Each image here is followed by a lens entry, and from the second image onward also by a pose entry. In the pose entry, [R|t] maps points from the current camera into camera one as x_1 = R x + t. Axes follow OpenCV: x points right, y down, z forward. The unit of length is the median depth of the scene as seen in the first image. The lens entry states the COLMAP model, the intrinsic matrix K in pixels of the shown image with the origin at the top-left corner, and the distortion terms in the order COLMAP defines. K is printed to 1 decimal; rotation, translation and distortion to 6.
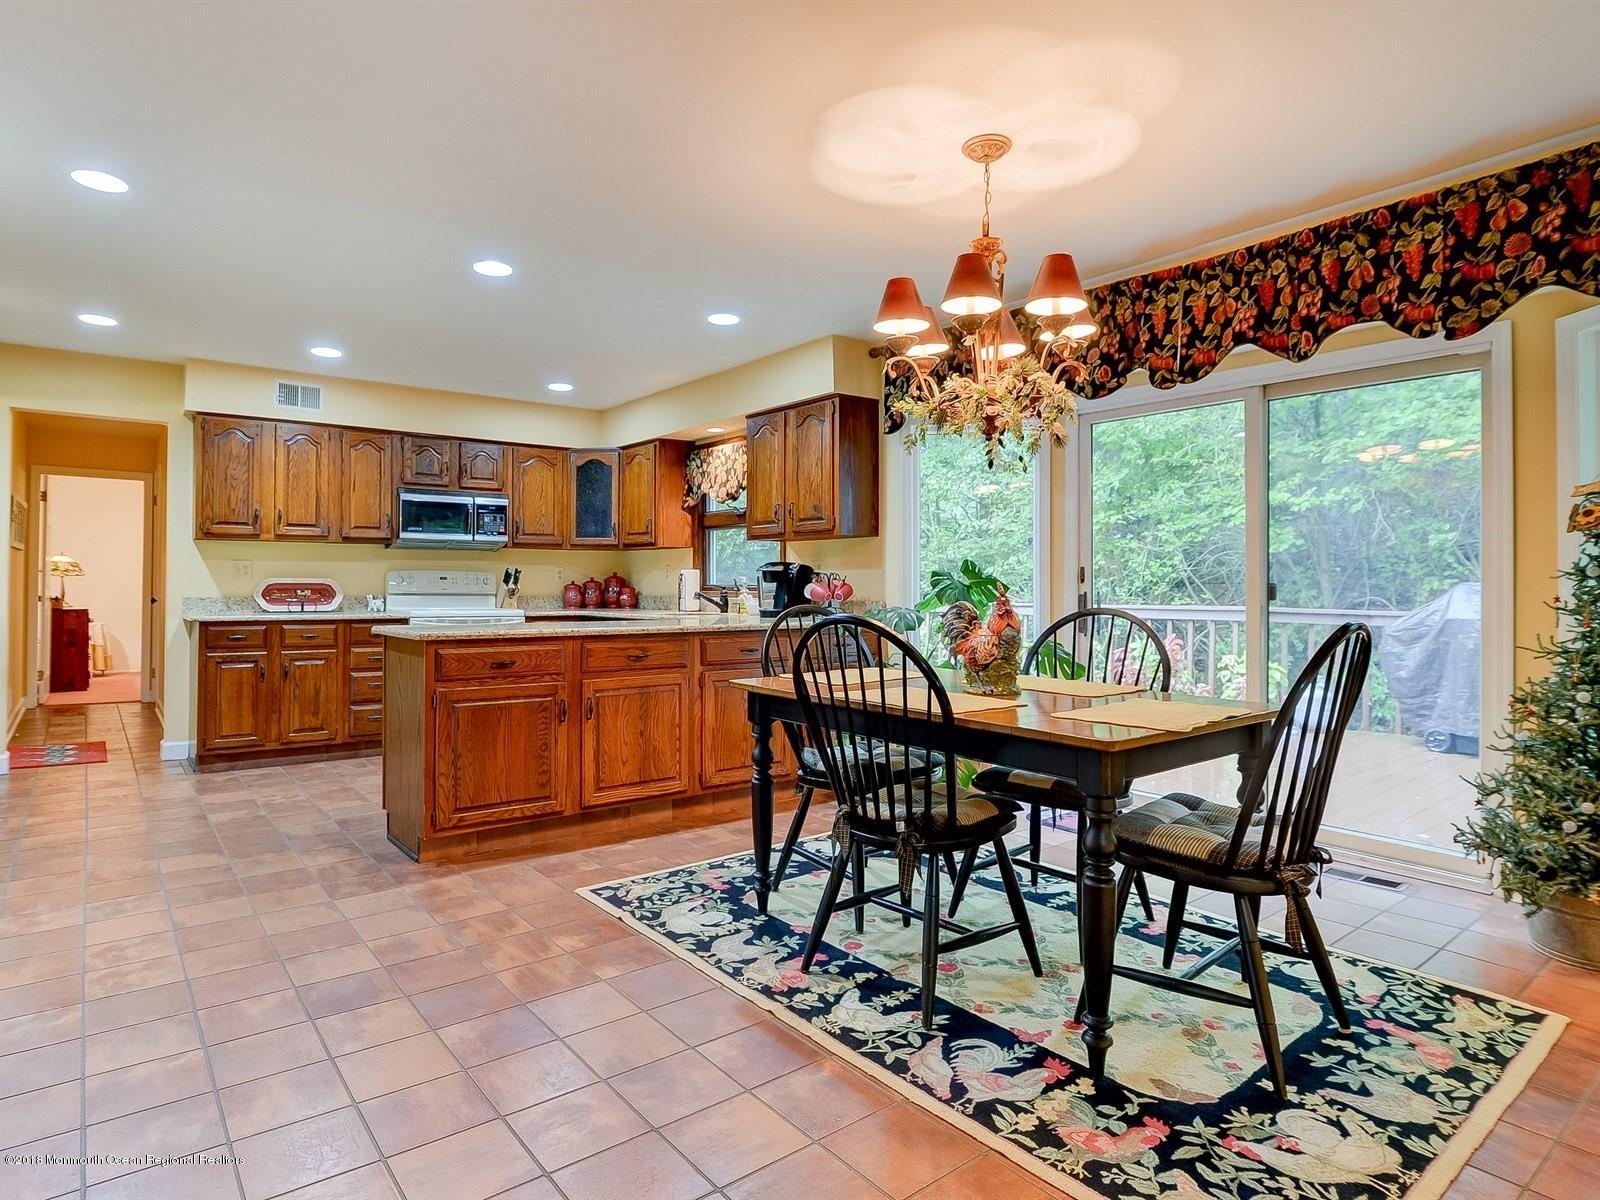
lens RADIAL K [[899.1, 0, 791.5], [0, 899.1, 577.0], [0, 0, 1]] dist [0.038021, -0.012724]
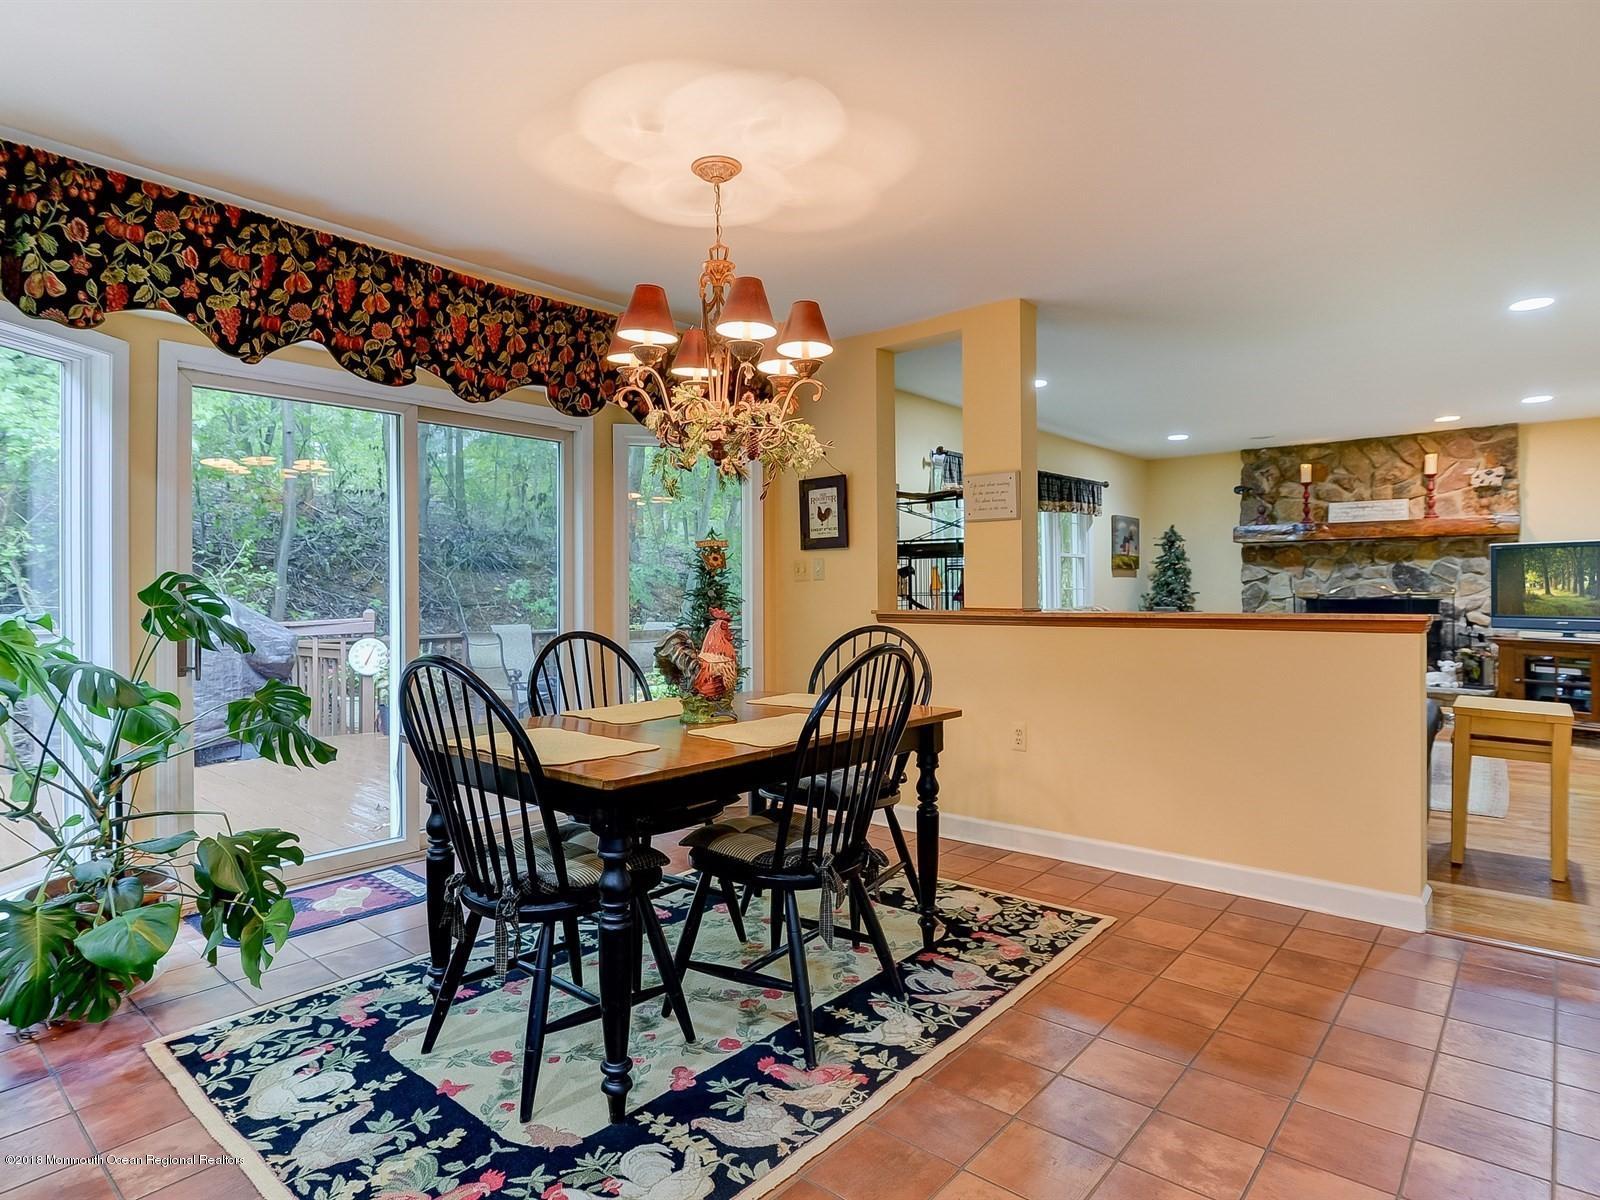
lens RADIAL K [[899.1, 0, 783.6], [0, 899.1, 602.1], [0, 0, 1]] dist [0.038021, -0.012724]
pose [[-0.193213, 0.002804, 0.981153, -0.931014], [-0.000290, 0.999996, -0.002915, -0.001451], [-0.981157, -0.000848, -0.193211, 1.348174]]
